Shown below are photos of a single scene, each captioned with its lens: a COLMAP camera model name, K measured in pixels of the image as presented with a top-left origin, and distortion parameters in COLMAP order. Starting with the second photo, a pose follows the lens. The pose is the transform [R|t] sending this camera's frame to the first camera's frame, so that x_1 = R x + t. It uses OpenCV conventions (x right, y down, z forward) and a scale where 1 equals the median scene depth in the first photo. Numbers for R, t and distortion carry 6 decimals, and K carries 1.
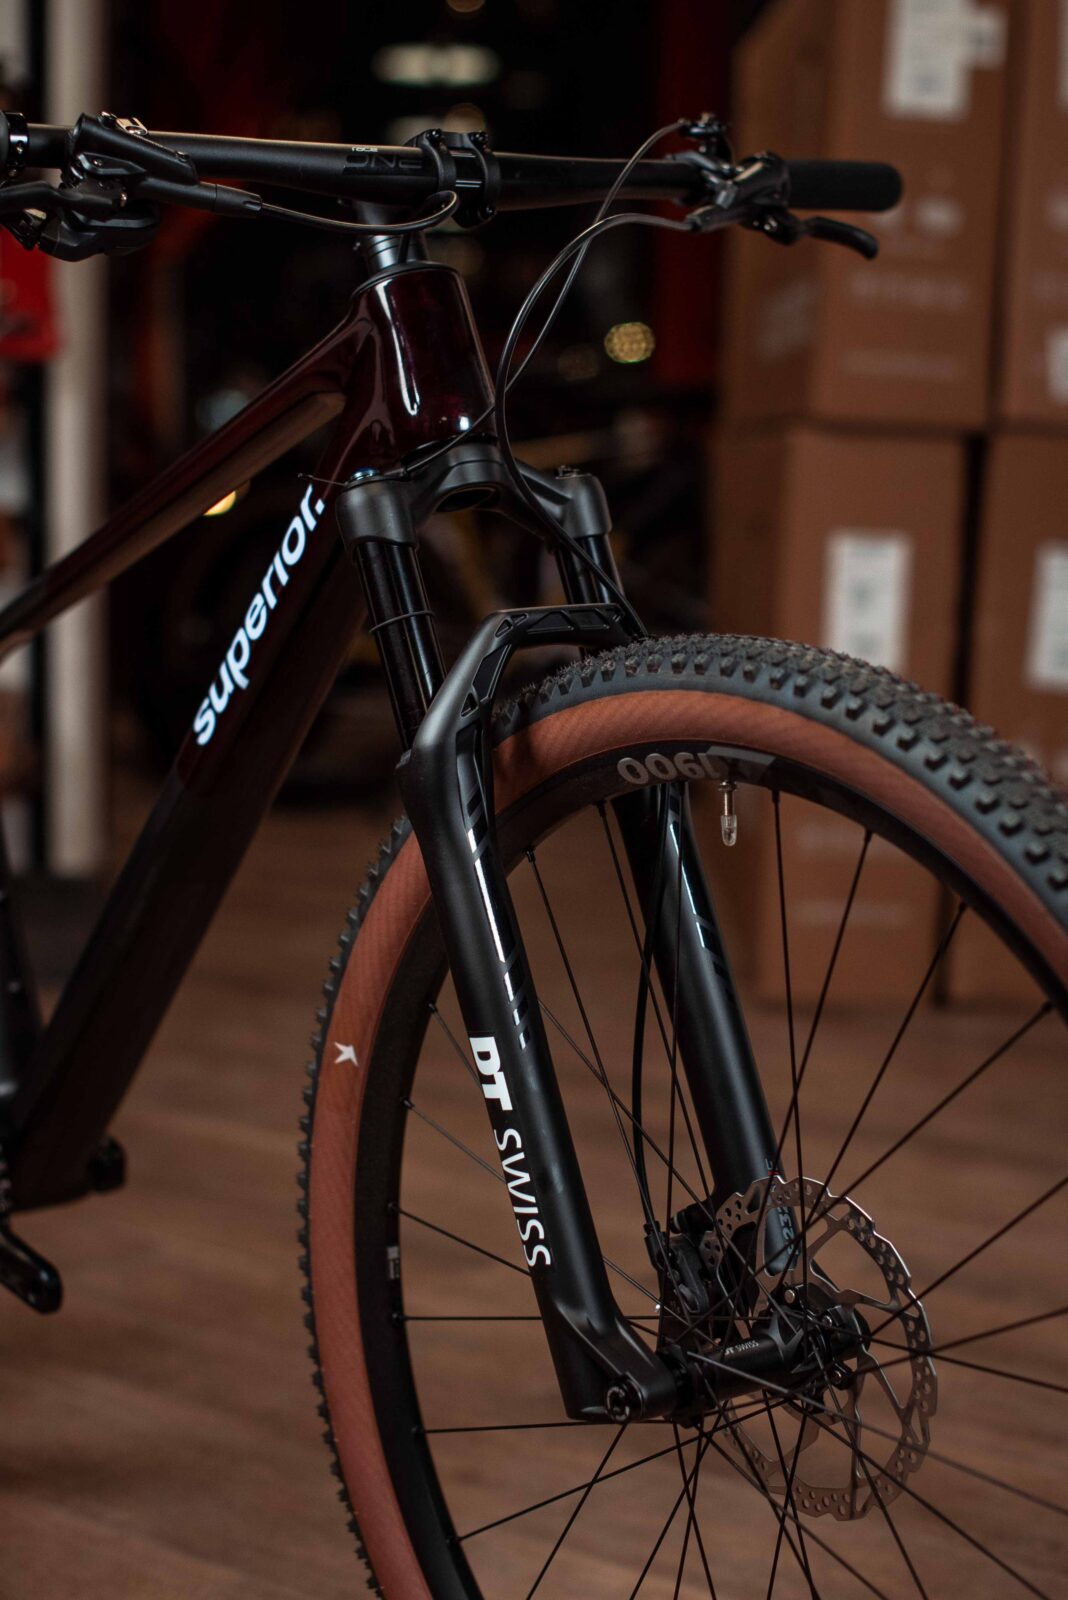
lens RADIAL K [[3173.8, 0, 533.0], [0, 3173.8, 794.7], [0, 0, 1]] dist [-0.145588, 0.000000]
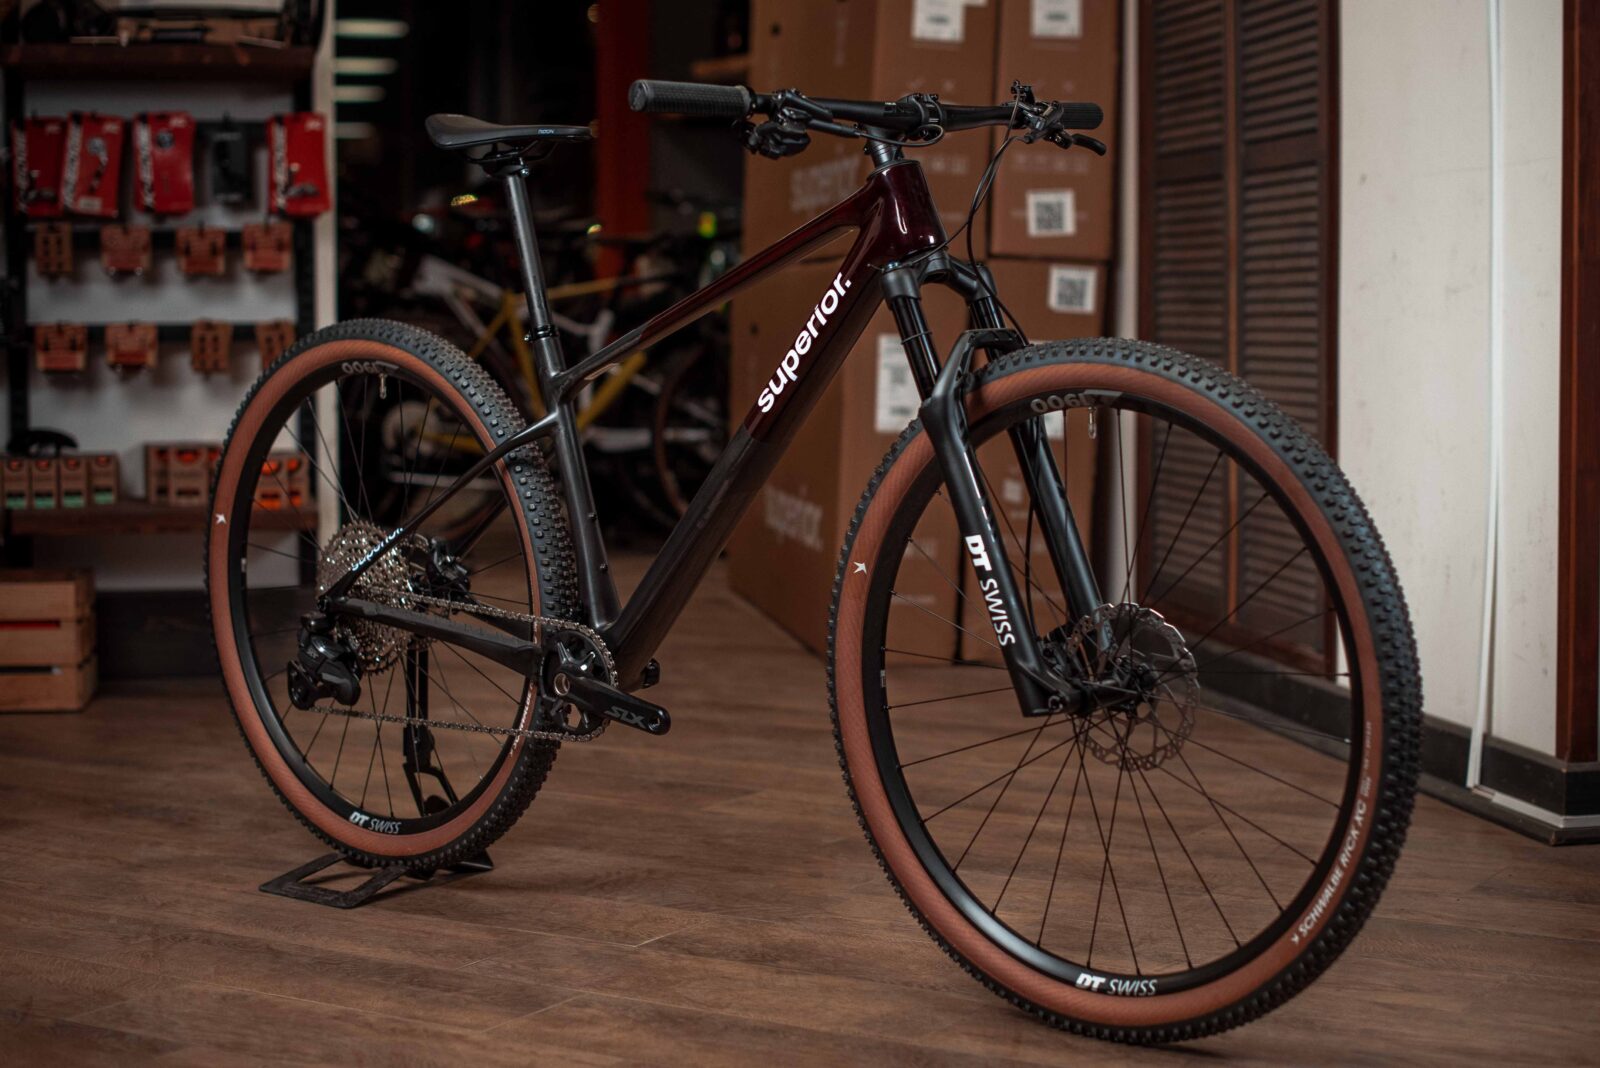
lens RADIAL K [[3173.8, 0, 800.5], [0, 3173.8, 536.9], [0, 0, 1]] dist [-0.145588, 0.000000]
pose [[0.984046, -0.023352, 0.176376, -0.479772], [0.029797, 0.998978, -0.033981, 0.140950], [-0.175402, 0.038694, 0.983736, -0.982666]]
